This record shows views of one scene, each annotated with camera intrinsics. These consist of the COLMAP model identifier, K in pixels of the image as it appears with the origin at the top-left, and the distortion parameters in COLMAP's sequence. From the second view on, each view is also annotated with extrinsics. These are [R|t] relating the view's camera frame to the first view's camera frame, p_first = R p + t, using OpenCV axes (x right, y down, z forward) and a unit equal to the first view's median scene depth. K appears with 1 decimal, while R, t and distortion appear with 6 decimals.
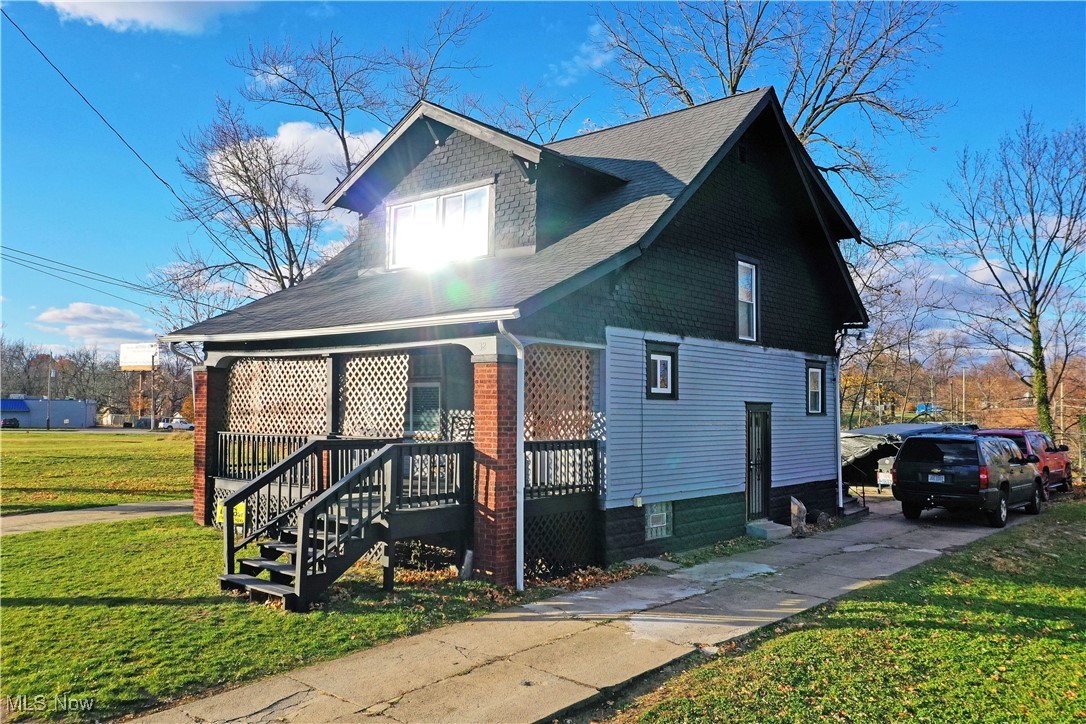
lens RADIAL K [[863.6, 0, 543.0], [0, 863.6, 362.0], [0, 0, 1]] dist [0.030394, 0.001340]
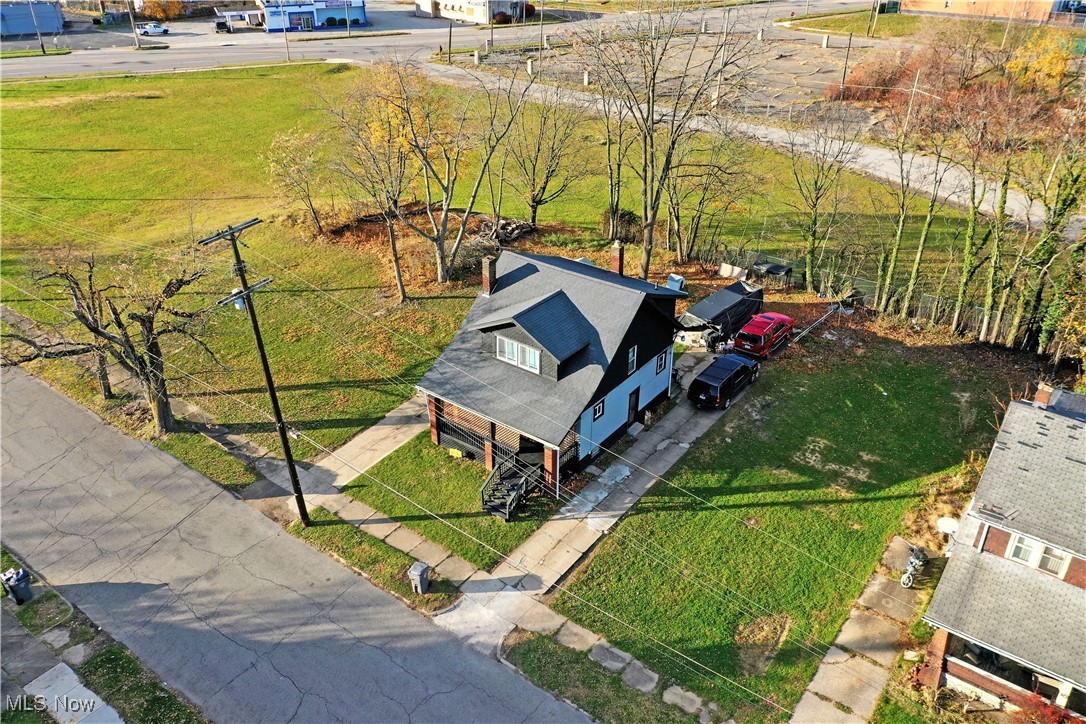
lens RADIAL K [[871.5, 0, 543.0], [0, 871.5, 362.0], [0, 0, 1]] dist [0.011582, 0.001794]
pose [[0.997423, -0.039806, 0.059689, -0.283565], [0.000607, 0.836613, 0.547794, -2.231952], [-0.071742, -0.546346, 0.834482, -1.750664]]
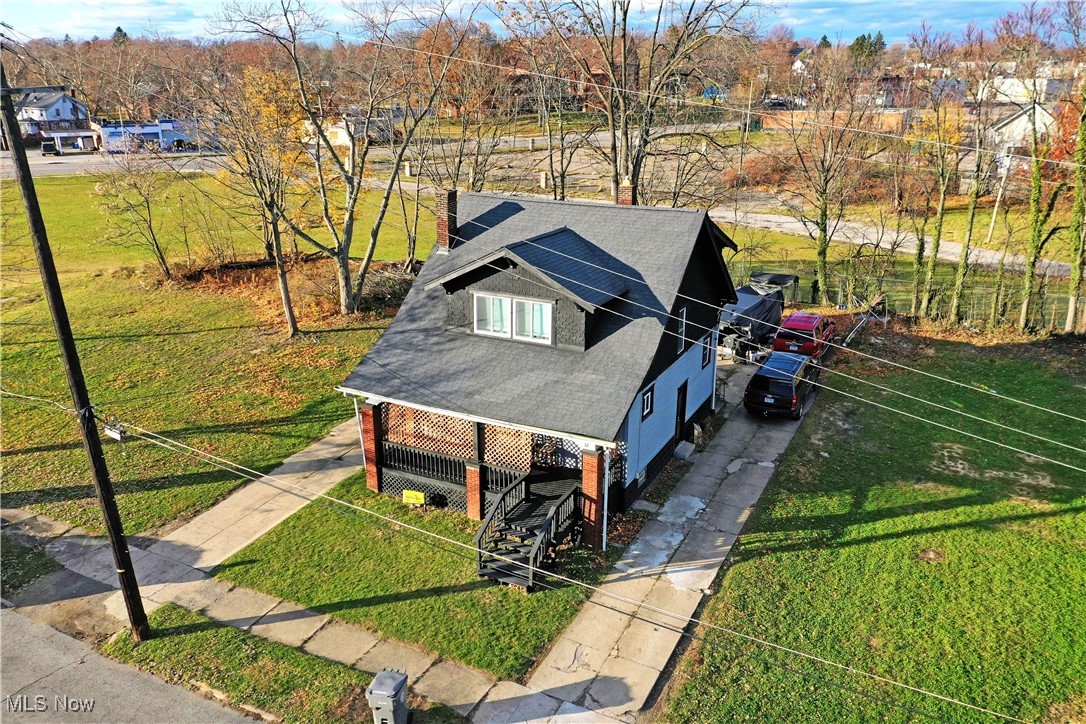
lens RADIAL K [[871.5, 0, 543.0], [0, 871.5, 362.0], [0, 0, 1]] dist [0.011582, 0.001794]
pose [[0.970889, -0.083300, 0.224581, -0.608628], [-0.007889, 0.925954, 0.377554, -0.962695], [-0.239402, -0.368335, 0.898341, -0.708724]]
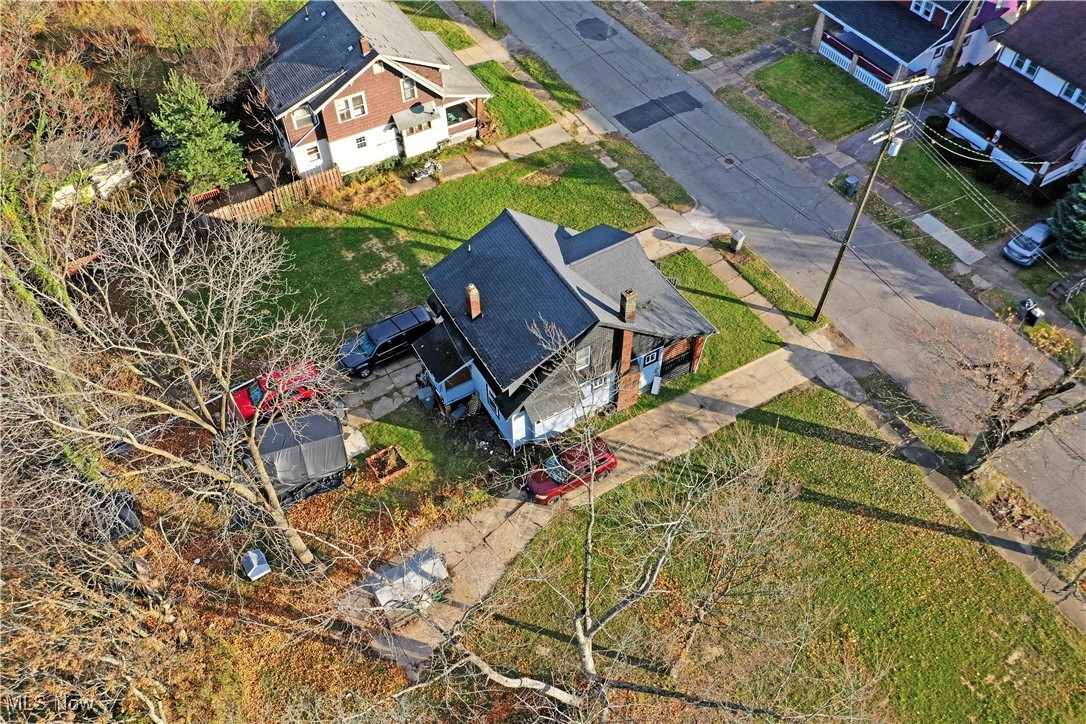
lens RADIAL K [[871.5, 0, 543.0], [0, 871.5, 362.0], [0, 0, 1]] dist [0.011582, 0.001794]
pose [[-0.944697, -0.244175, 0.218922, -0.775639], [-0.005075, 0.678361, 0.734711, -2.800450], [-0.327906, 0.692968, -0.642084, 4.307413]]
